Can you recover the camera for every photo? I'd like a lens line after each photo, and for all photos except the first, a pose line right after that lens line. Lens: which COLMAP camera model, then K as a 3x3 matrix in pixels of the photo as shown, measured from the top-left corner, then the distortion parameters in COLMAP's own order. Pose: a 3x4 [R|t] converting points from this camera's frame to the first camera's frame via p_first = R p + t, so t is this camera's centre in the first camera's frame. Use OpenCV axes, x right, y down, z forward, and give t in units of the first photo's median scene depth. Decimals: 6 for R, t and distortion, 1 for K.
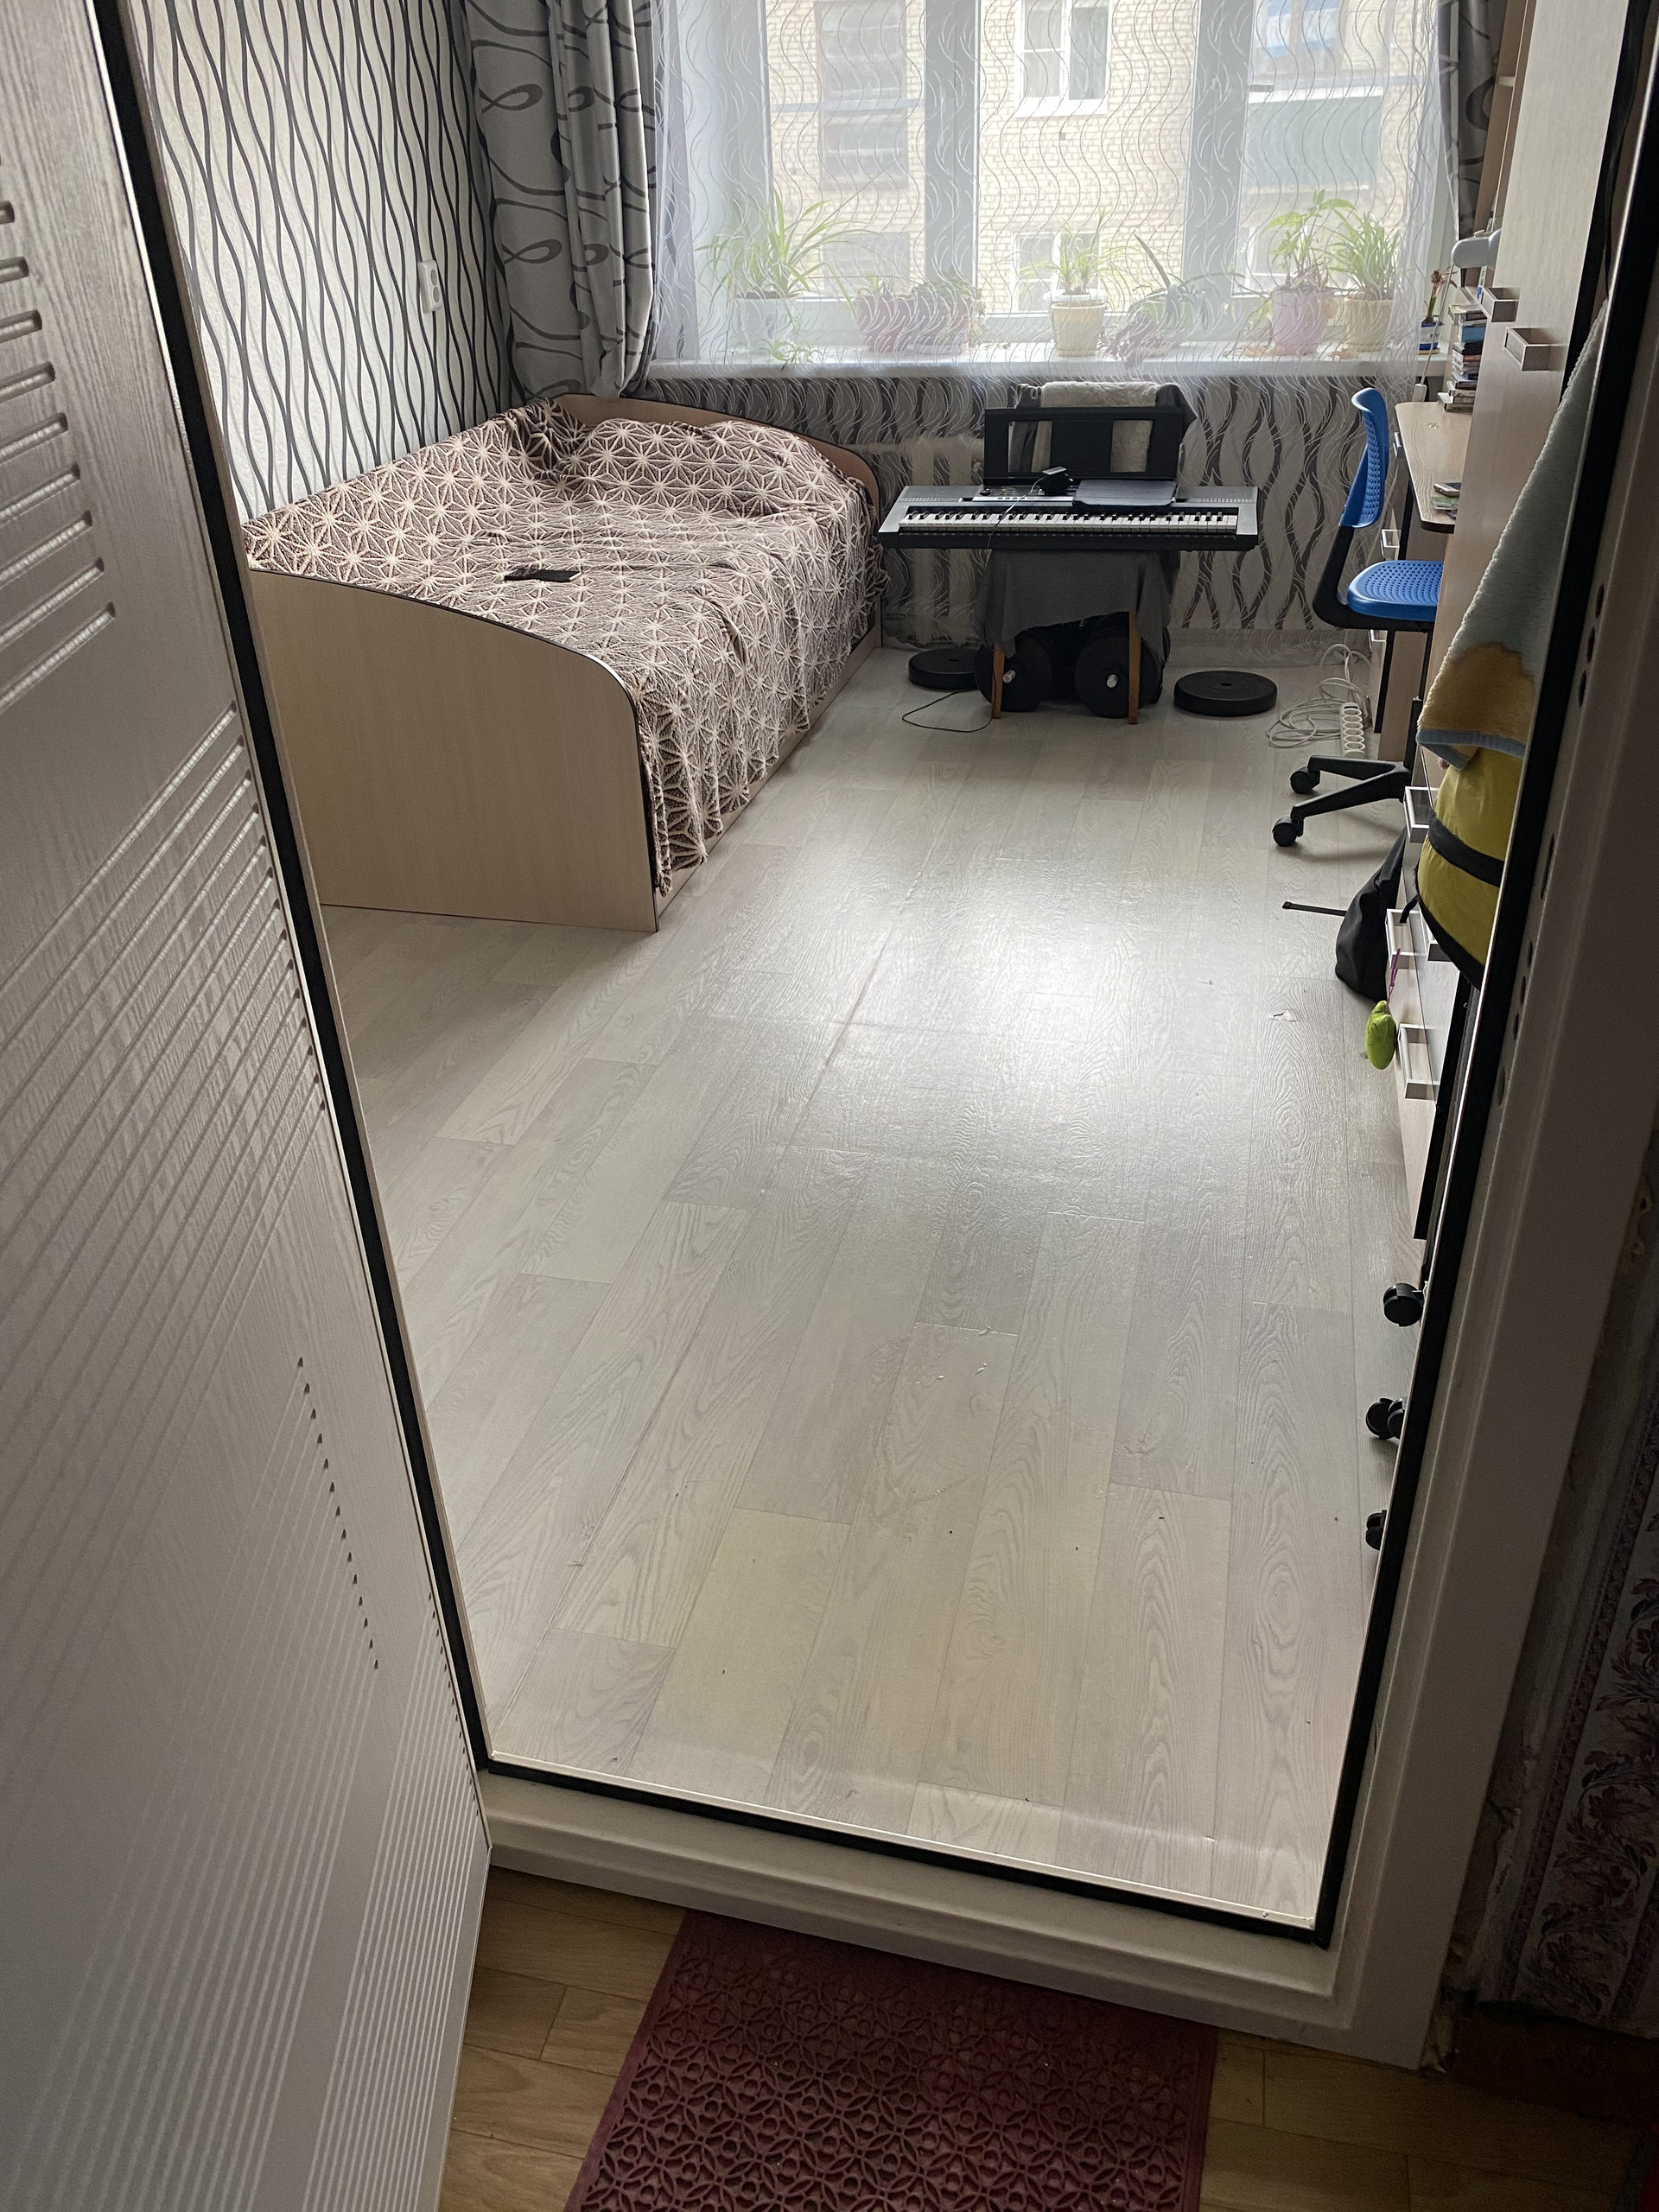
lens RADIAL K [[1680.3, 0, 831.7], [0, 1680.3, 1100.2], [0, 0, 1]] dist [0.050710, -0.058873]
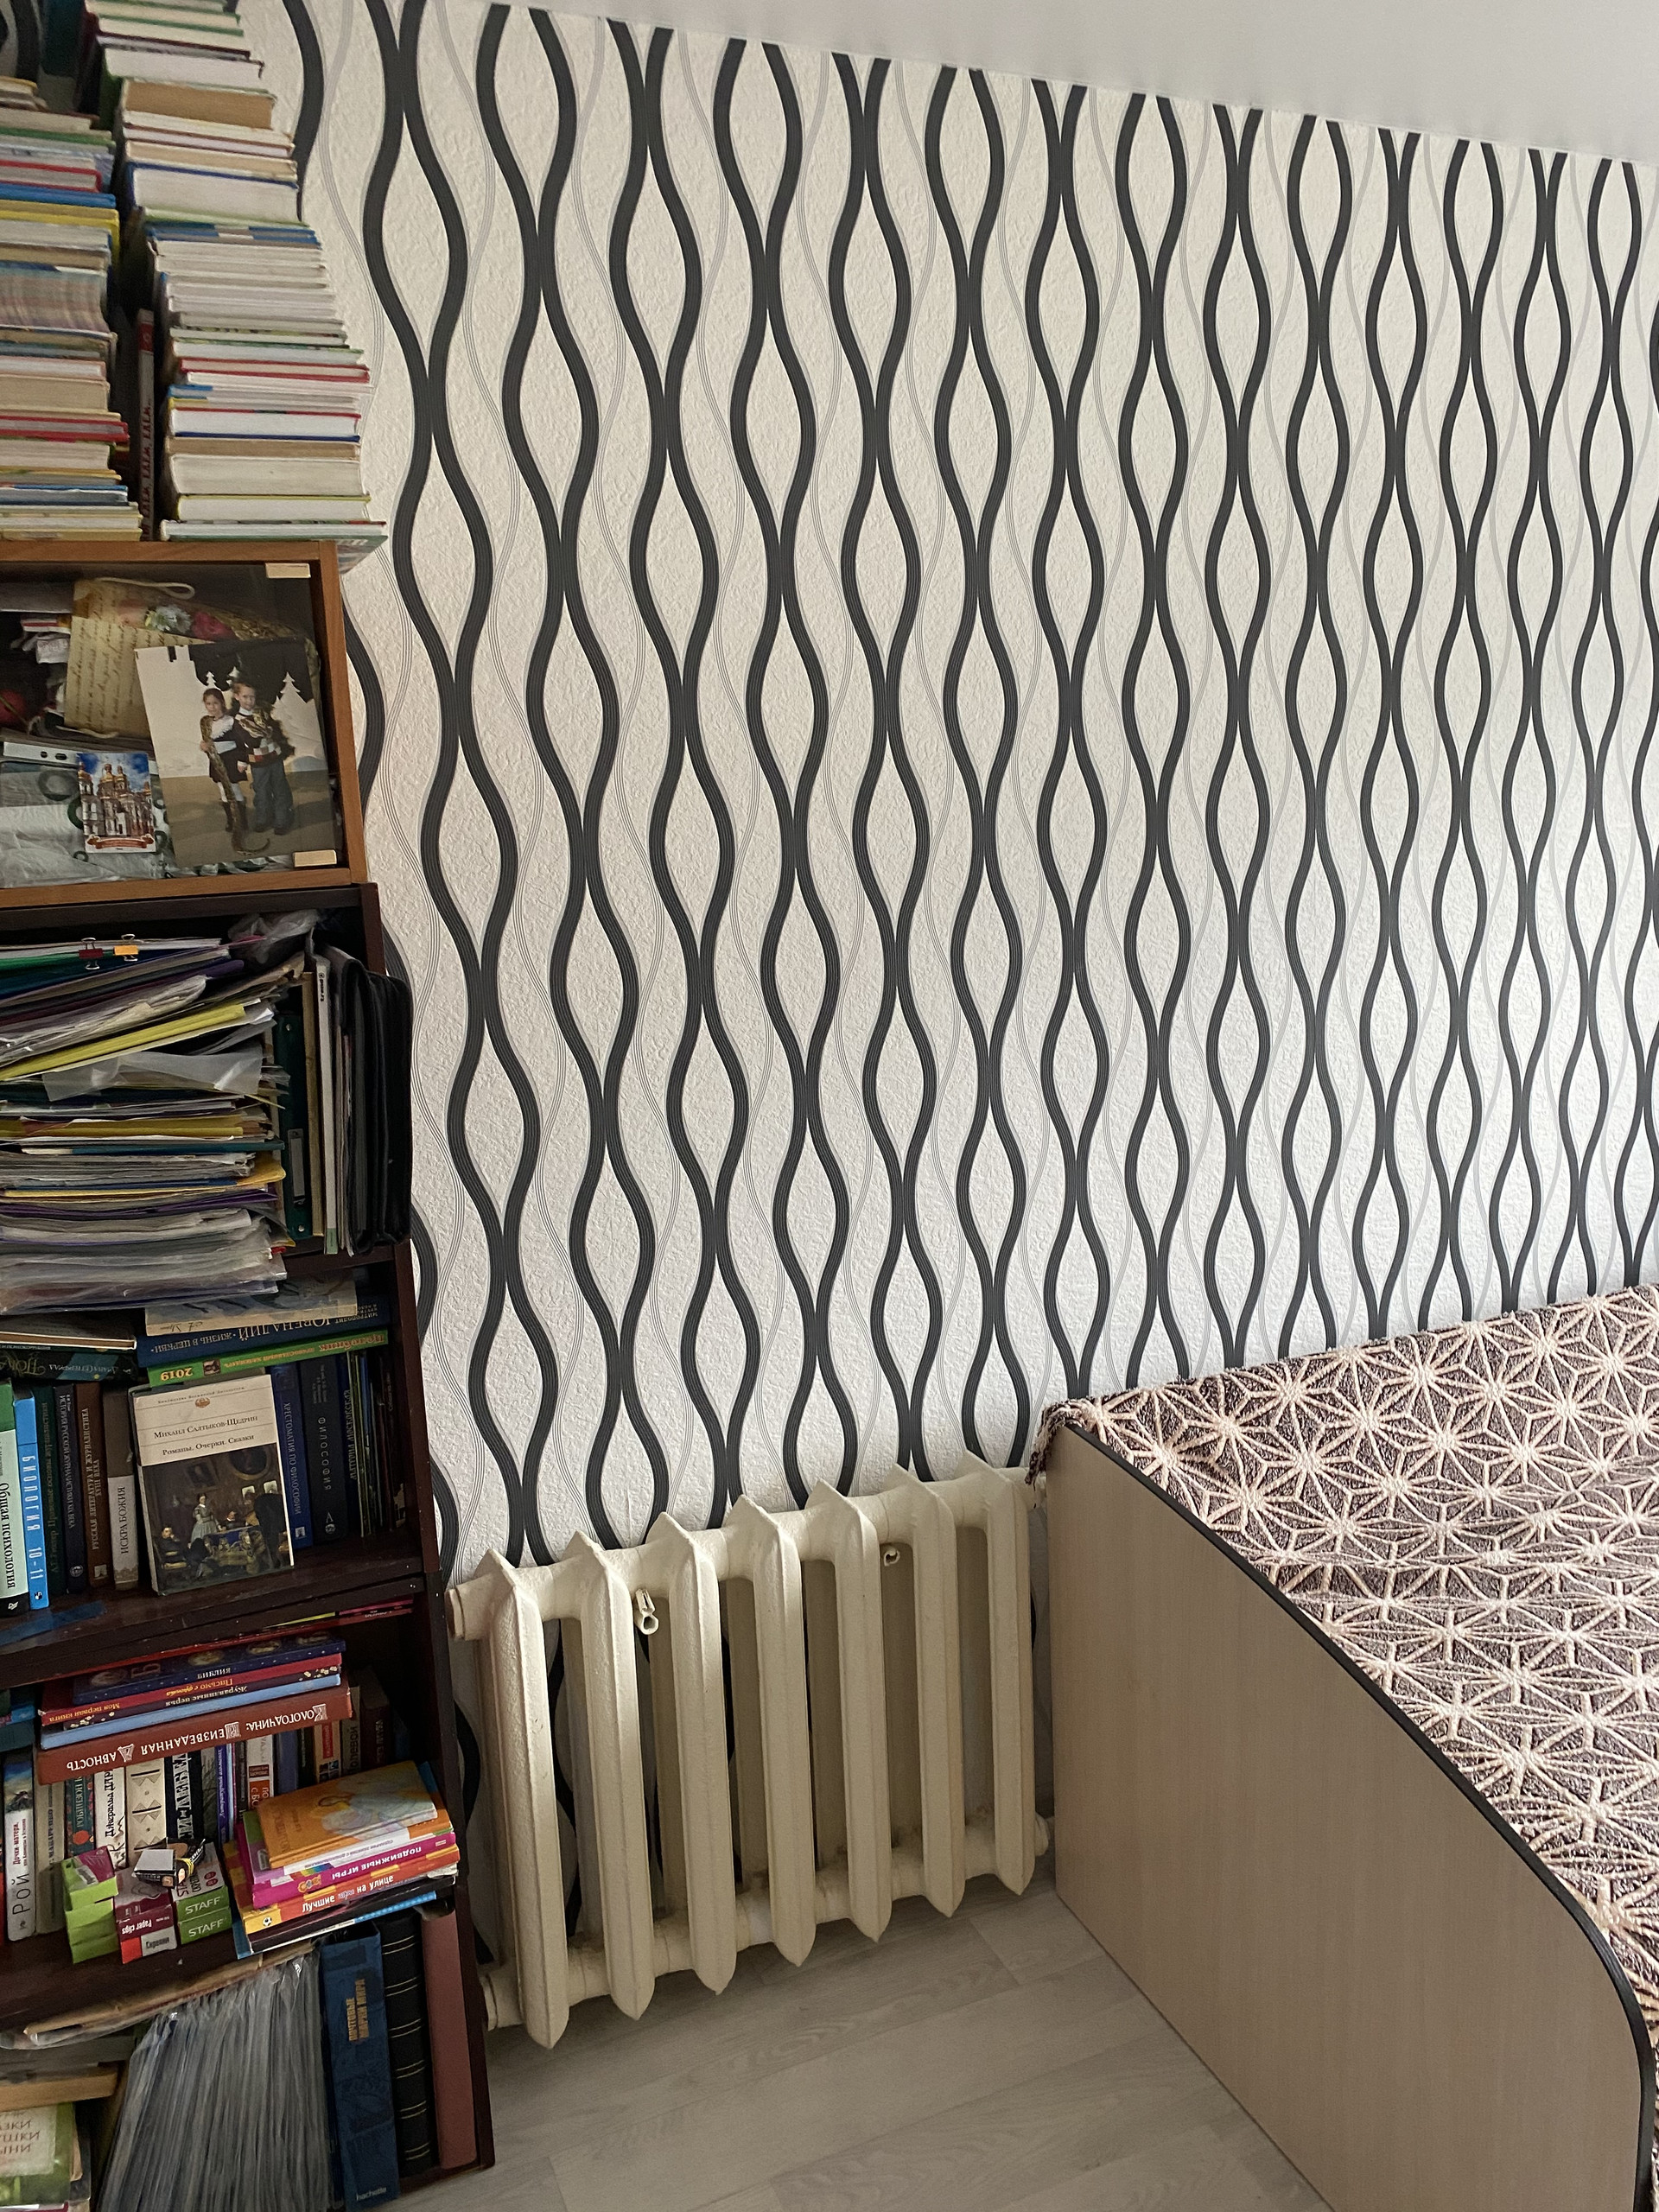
lens RADIAL K [[1680.3, 0, 824.3], [0, 1680.3, 1124.1], [0, 0, 1]] dist [0.050710, -0.058873]
pose [[0.602557, 0.154359, -0.783006, 0.047430], [-0.381513, 0.917464, -0.112725, -0.265280], [0.700980, 0.366650, 0.611715, 0.411047]]
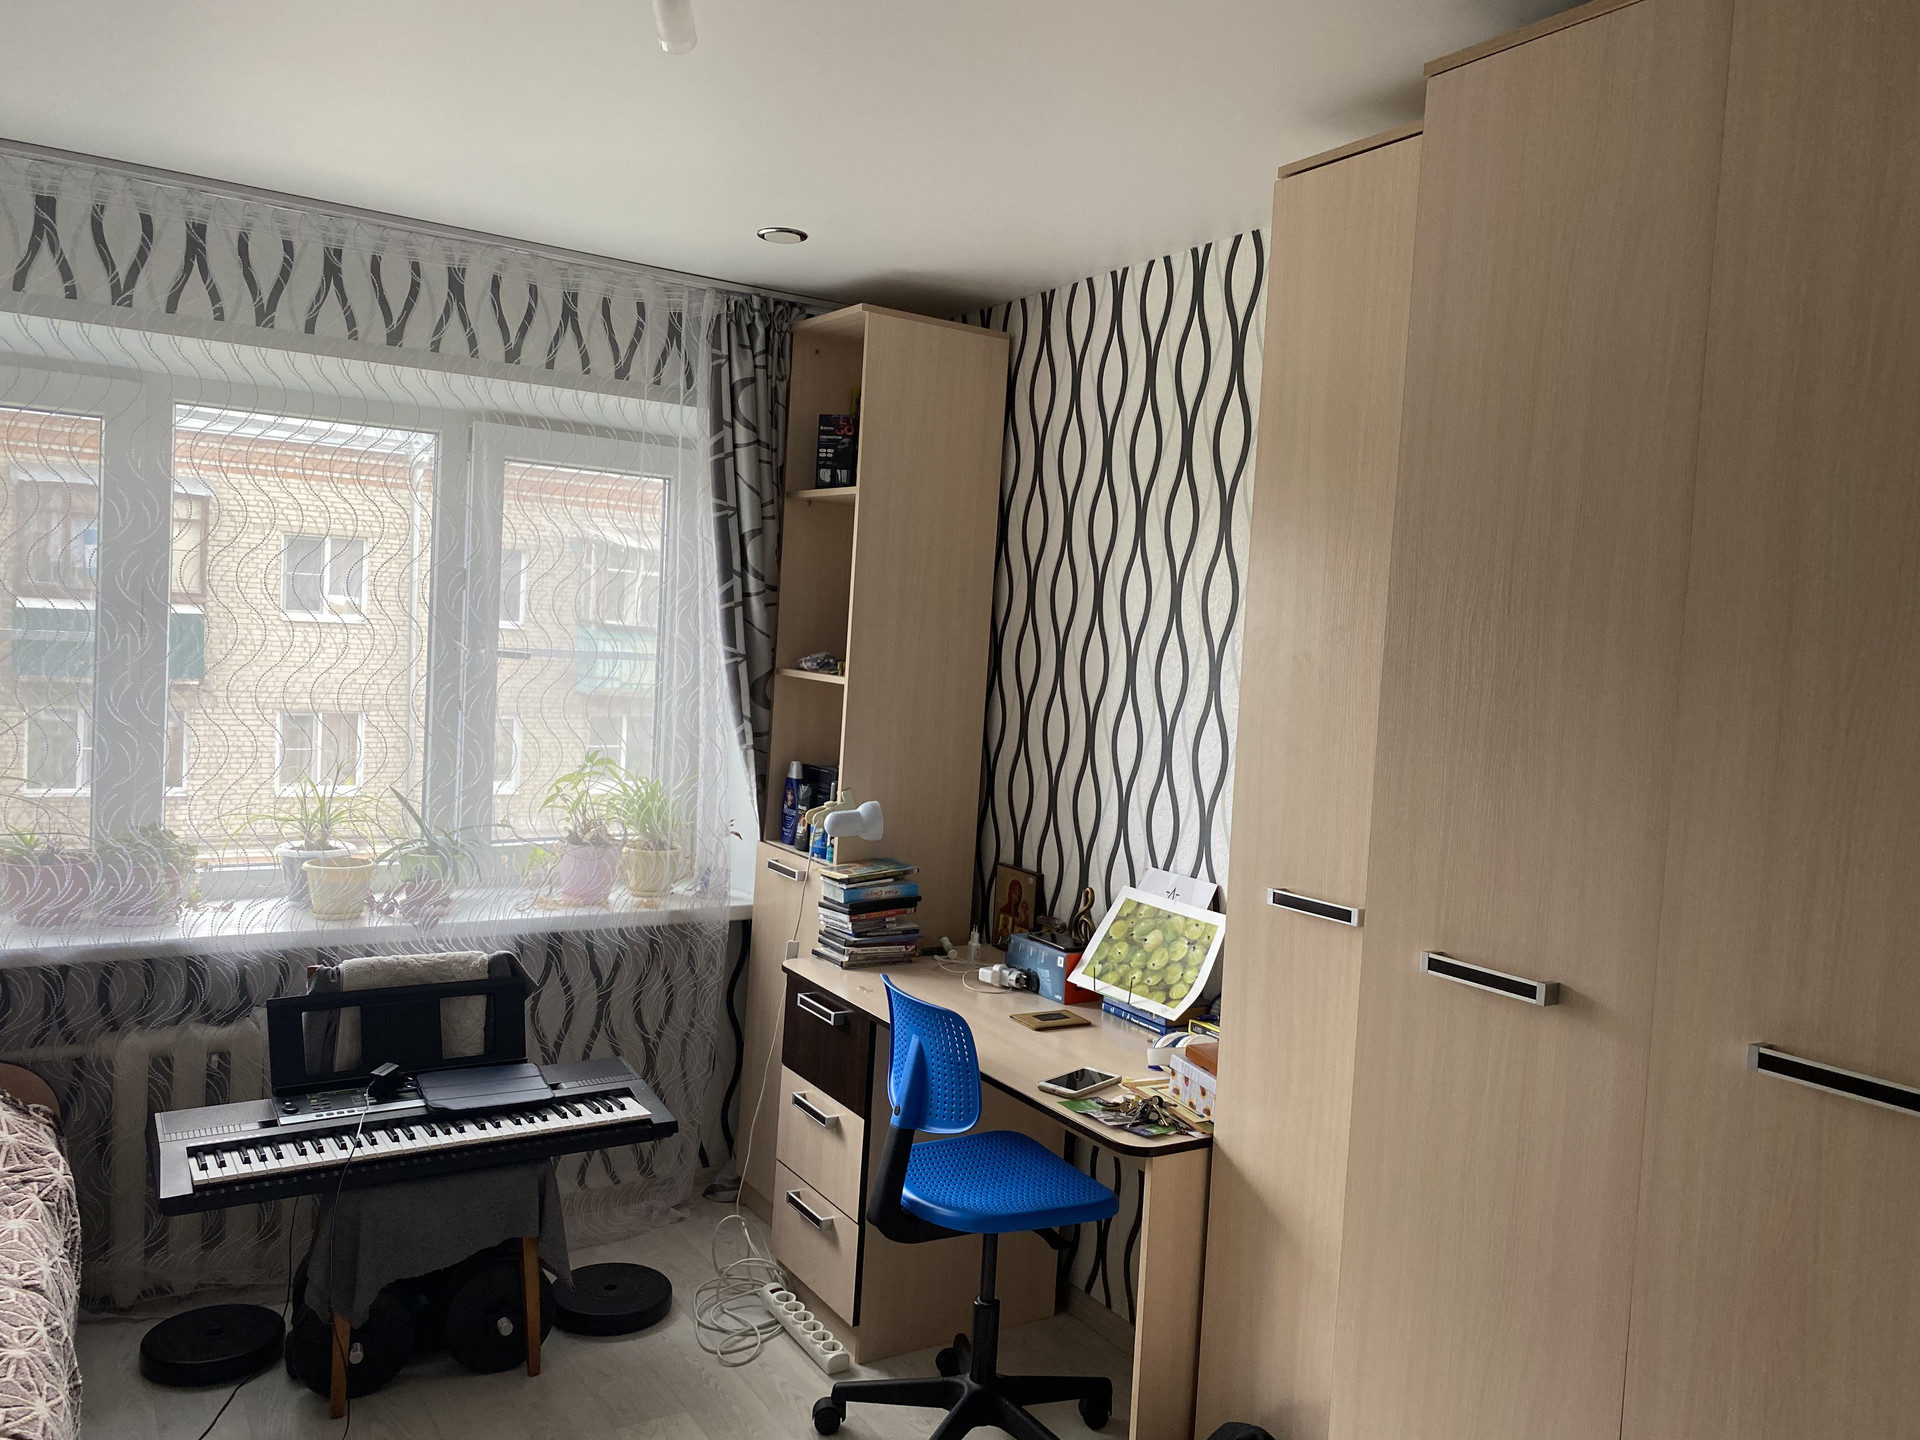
lens RADIAL K [[1458.5, 0, 974.2], [0, 1458.5, 720.3], [0, 0, 1]] dist [0.050710, -0.058873]
pose [[0.690027, 0.029258, 0.723192, -0.200472], [0.297971, 0.899098, -0.320681, -0.246705], [-0.659602, 0.436769, 0.611684, 0.377278]]
